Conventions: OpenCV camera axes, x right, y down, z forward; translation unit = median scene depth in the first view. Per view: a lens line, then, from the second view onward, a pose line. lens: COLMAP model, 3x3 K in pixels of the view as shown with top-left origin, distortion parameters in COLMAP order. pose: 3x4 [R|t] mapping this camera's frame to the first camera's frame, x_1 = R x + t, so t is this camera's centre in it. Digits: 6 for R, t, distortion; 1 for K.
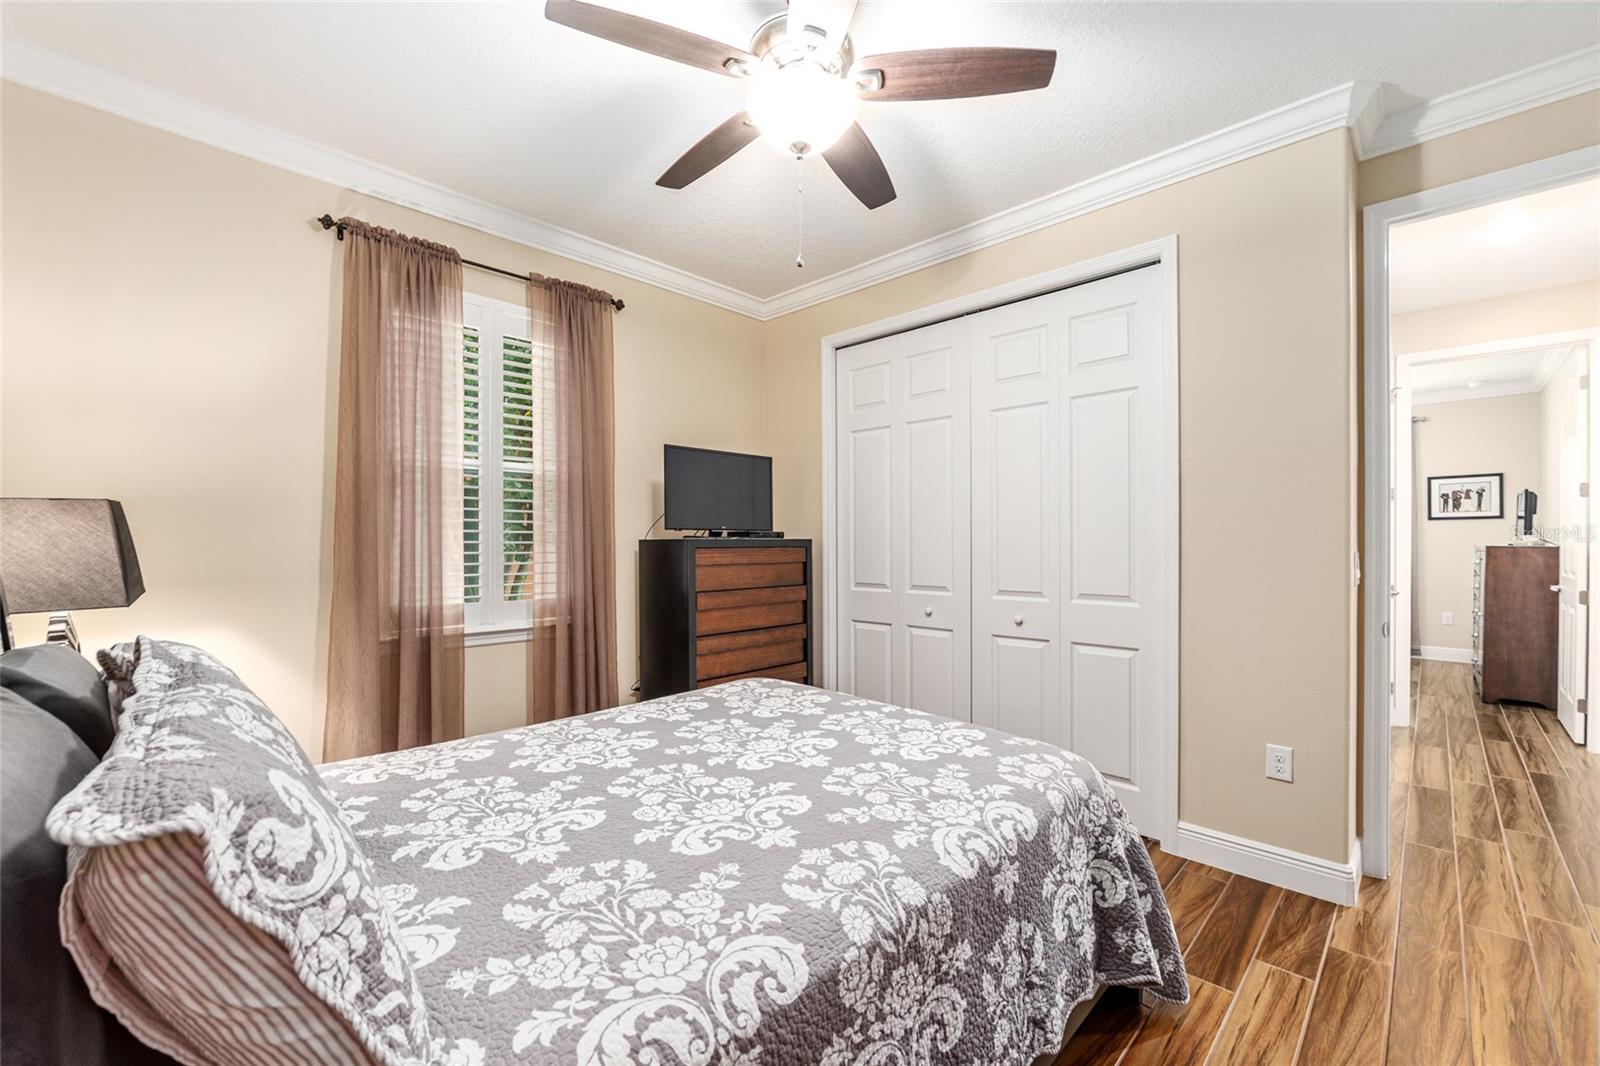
lens RADIAL K [[667.0, 0, 787.3], [0, 667.0, 544.1], [0, 0, 1]] dist [-0.000913, -0.000077]
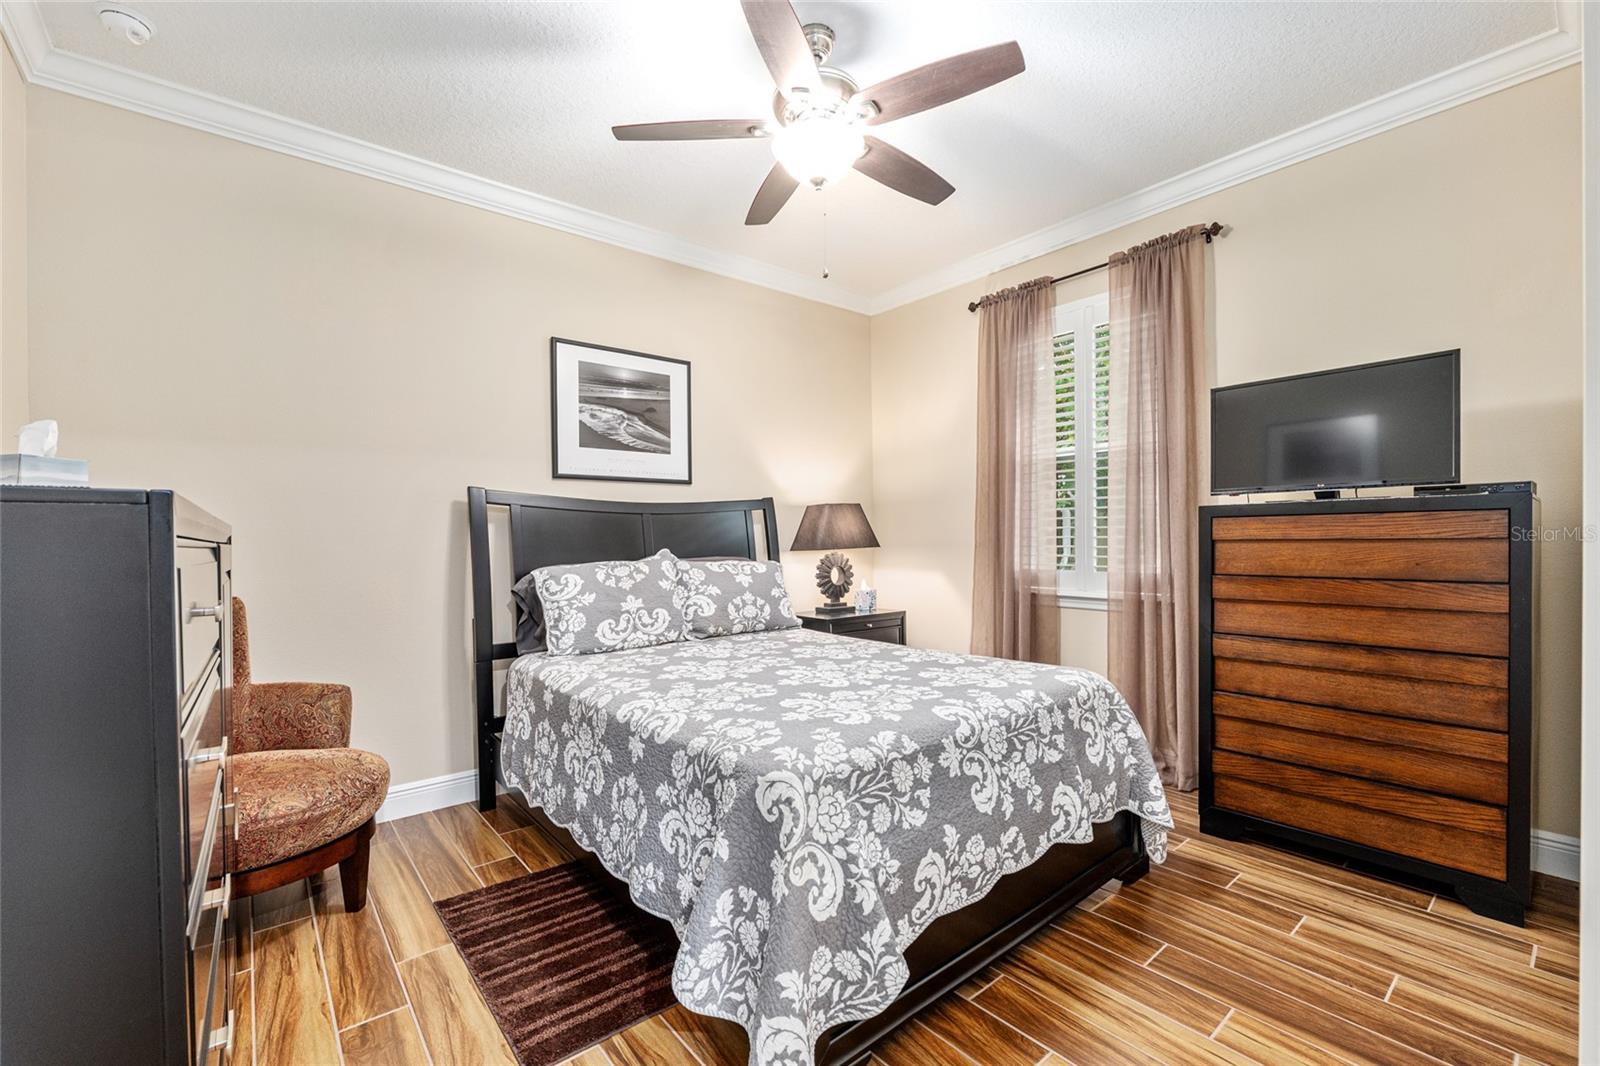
lens RADIAL K [[667.0, 0, 787.3], [0, 667.0, 544.1], [0, 0, 1]] dist [-0.000913, -0.000077]
pose [[-0.112813, 0.010177, -0.993564, 0.784579], [0.007213, 0.999930, 0.009424, 0.030265], [0.993590, -0.006104, -0.112879, 0.688768]]
